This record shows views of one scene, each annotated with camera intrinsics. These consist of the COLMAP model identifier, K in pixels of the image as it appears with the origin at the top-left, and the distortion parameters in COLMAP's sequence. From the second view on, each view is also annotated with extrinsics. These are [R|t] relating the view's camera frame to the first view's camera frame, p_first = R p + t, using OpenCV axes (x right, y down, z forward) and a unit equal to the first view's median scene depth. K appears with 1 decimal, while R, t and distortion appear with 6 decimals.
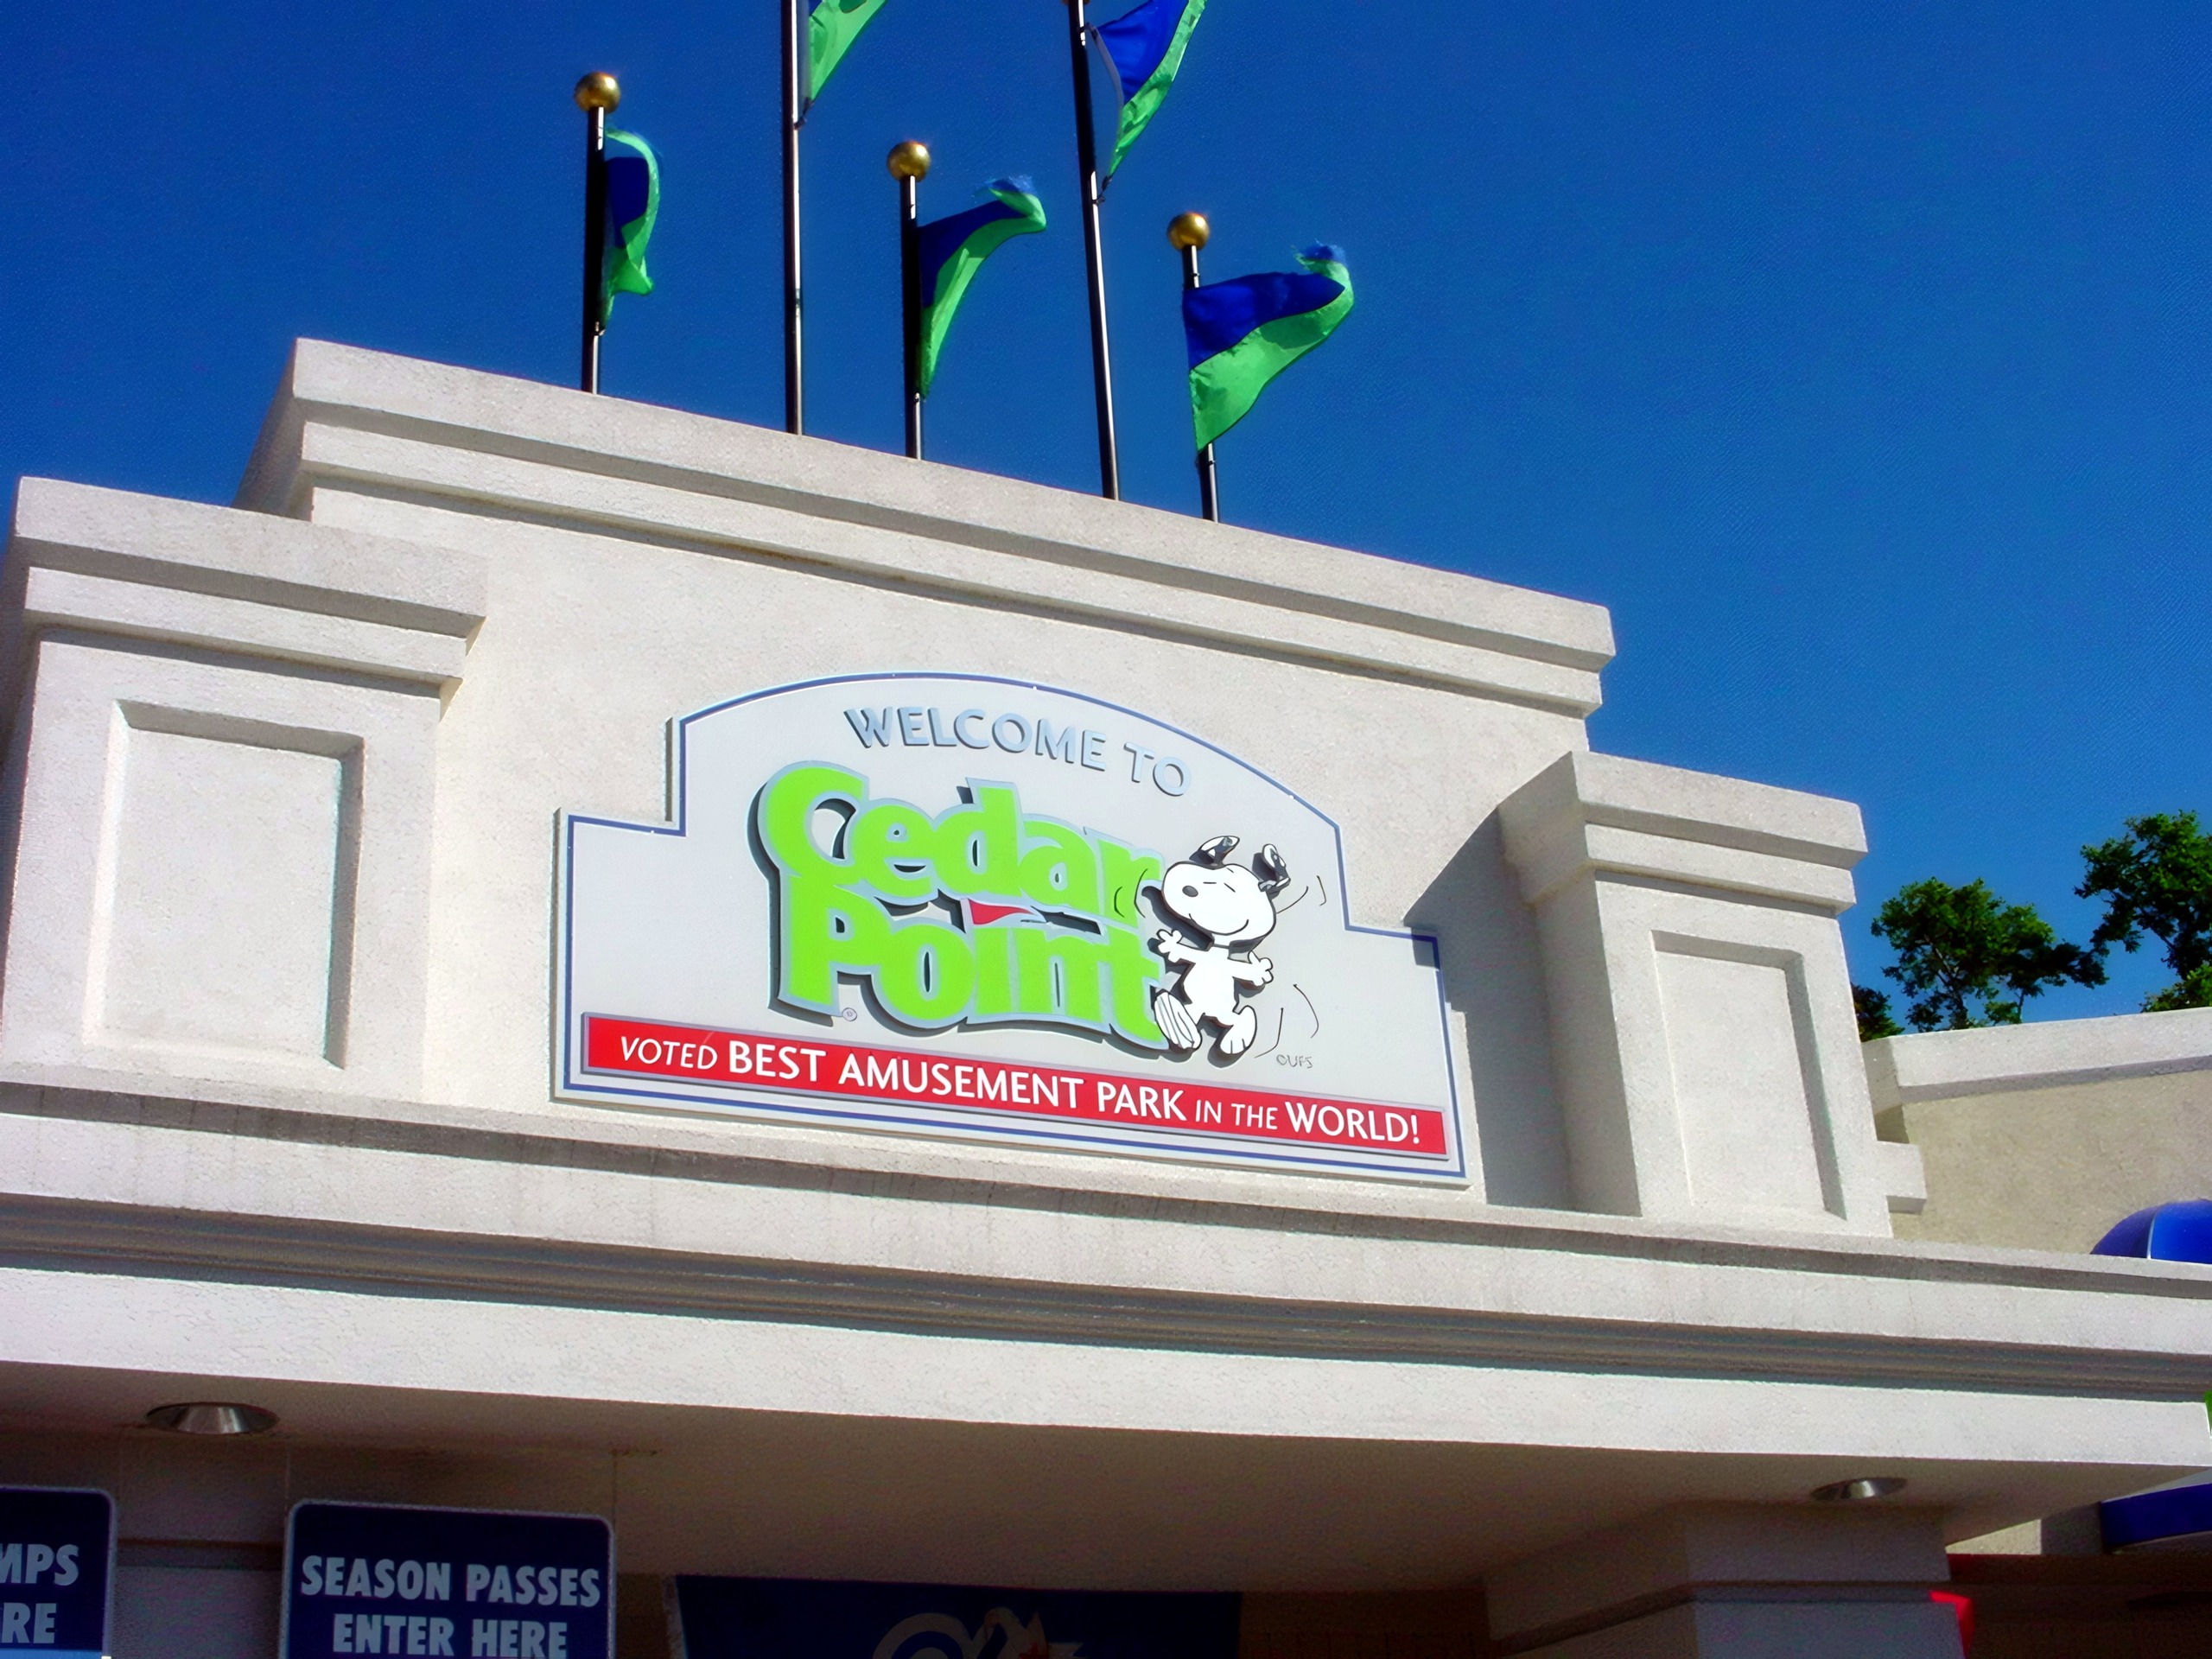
lens RADIAL K [[2817.5, 0, 1106.0], [0, 2817.5, 829.5], [0, 0, 1]] dist [-0.145695, 0.088722]
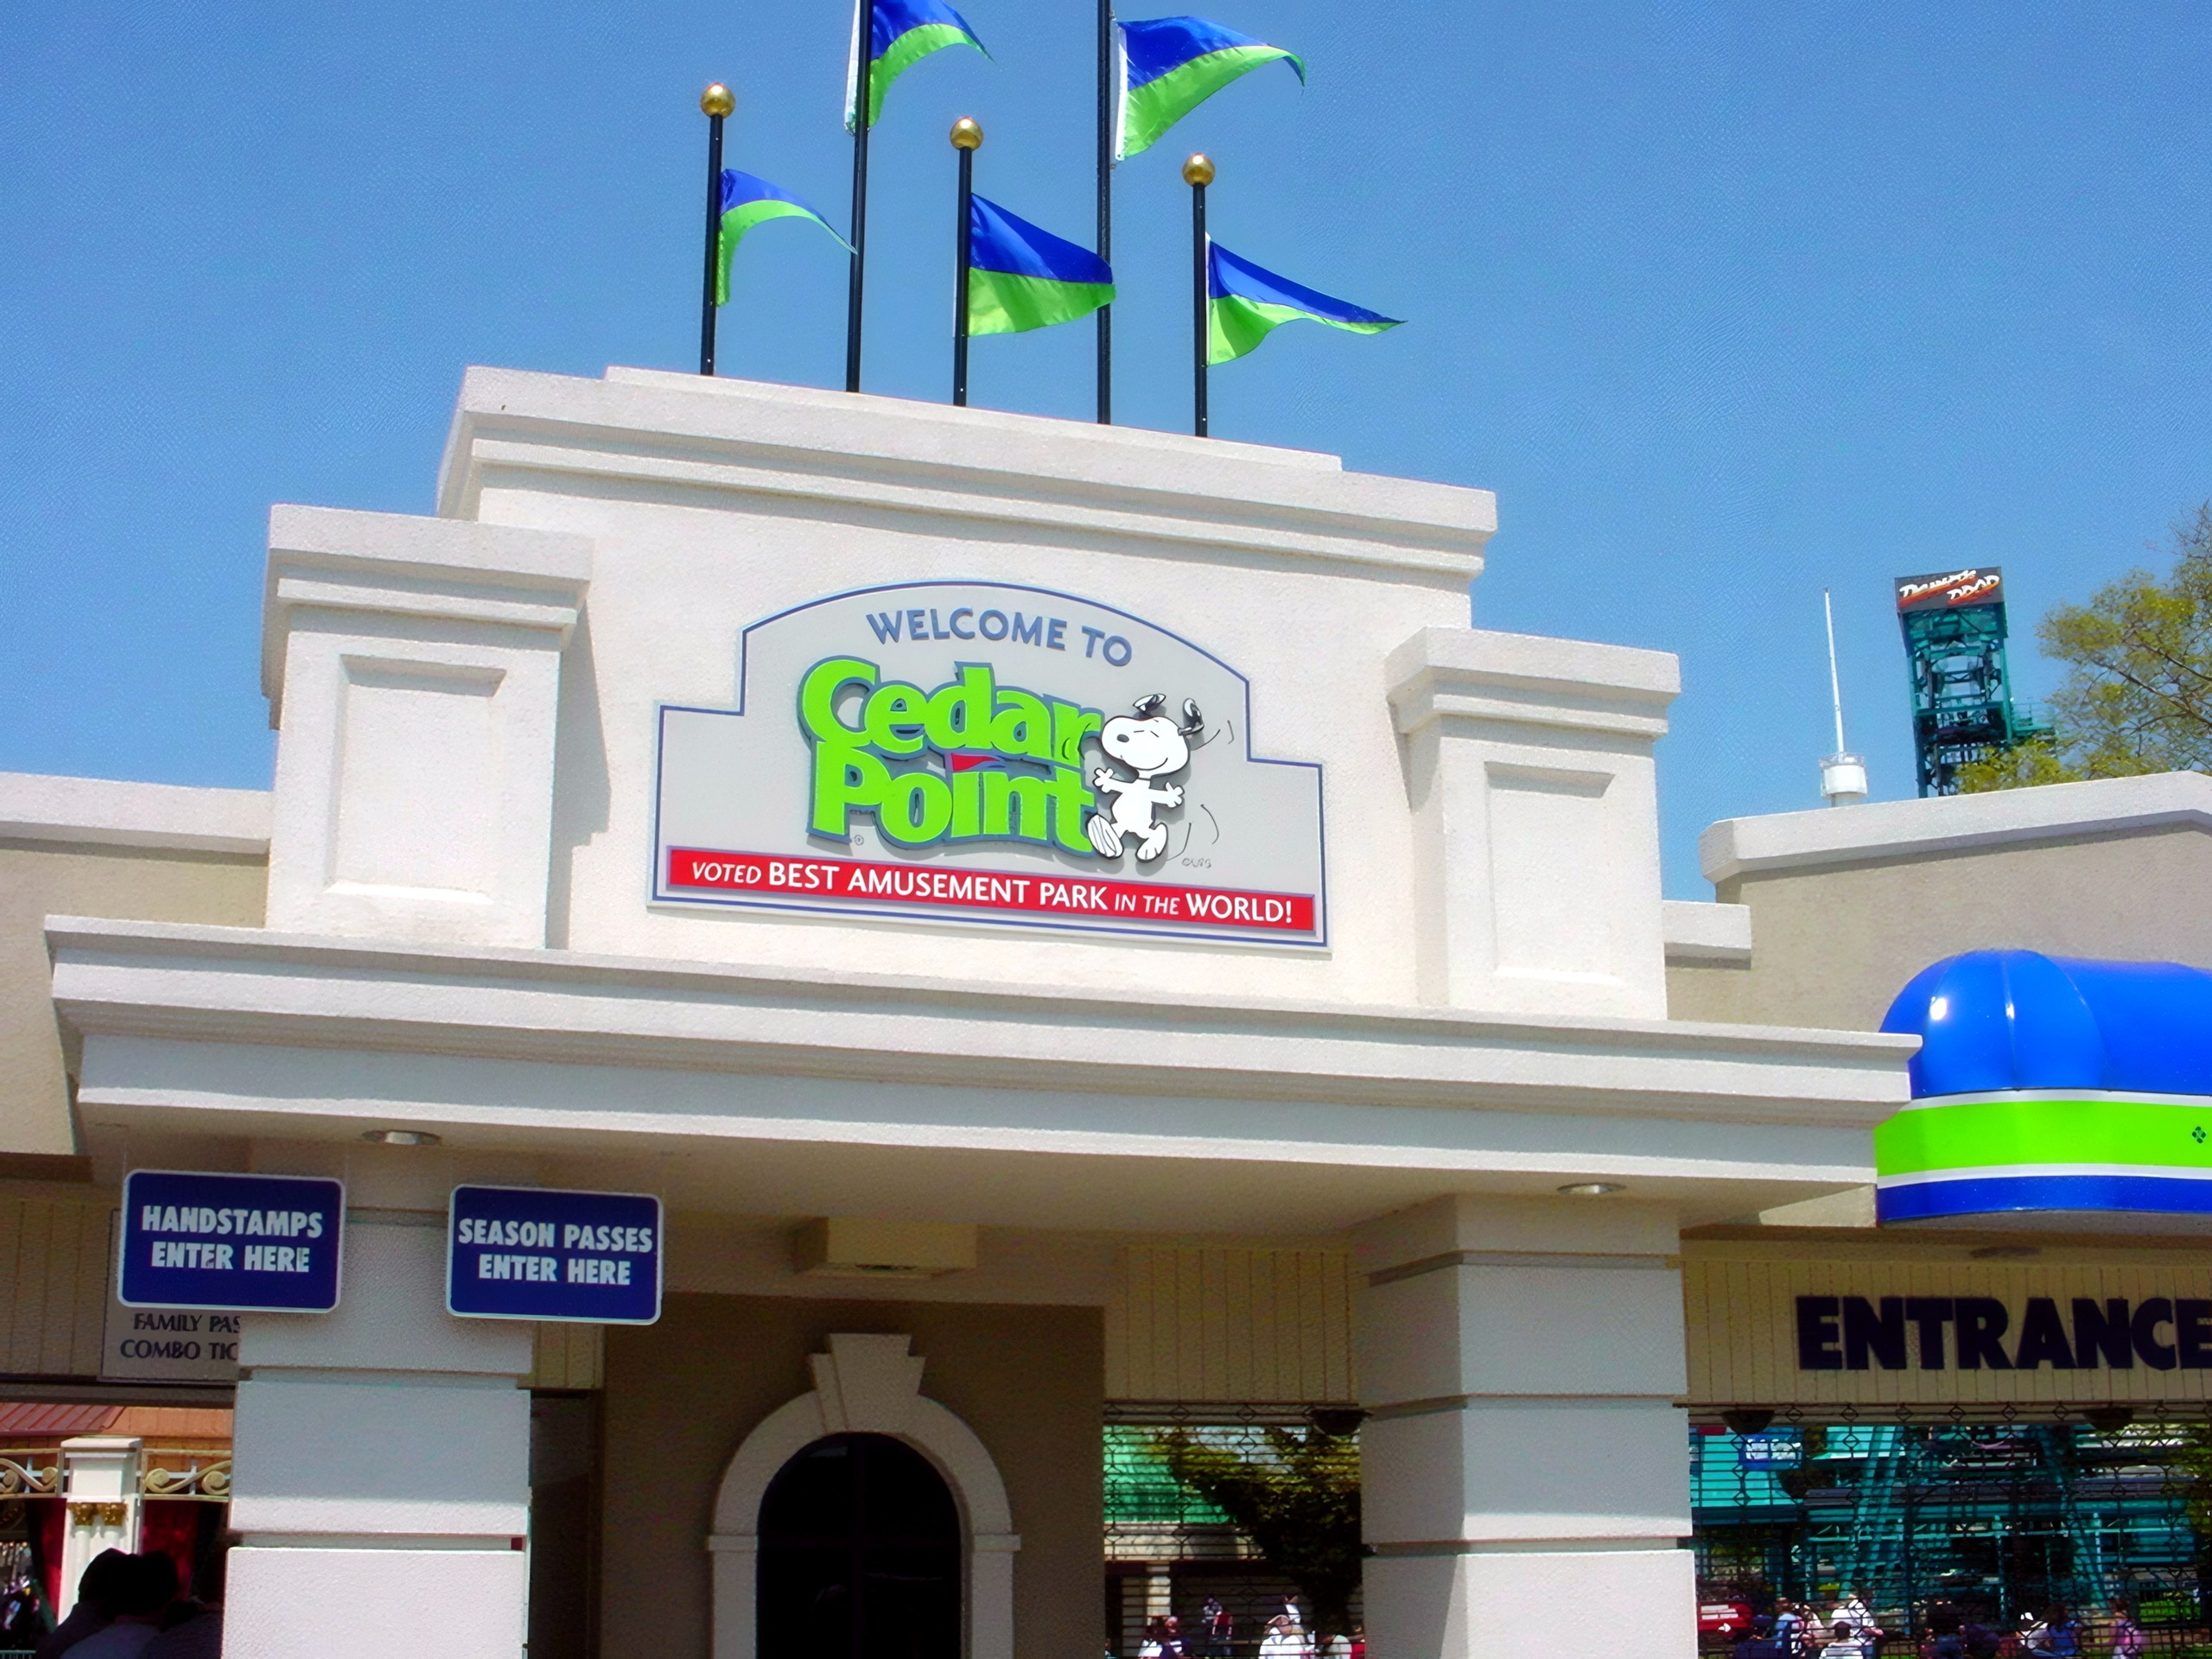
lens RADIAL K [[2817.5, 0, 1106.0], [0, 2817.5, 829.5], [0, 0, 1]] dist [-0.145695, 0.088722]
pose [[0.986006, 0.018408, -0.165691, 0.269058], [0.010585, 0.984967, 0.172421, -0.184336], [0.166374, -0.171762, 0.970988, -0.370005]]
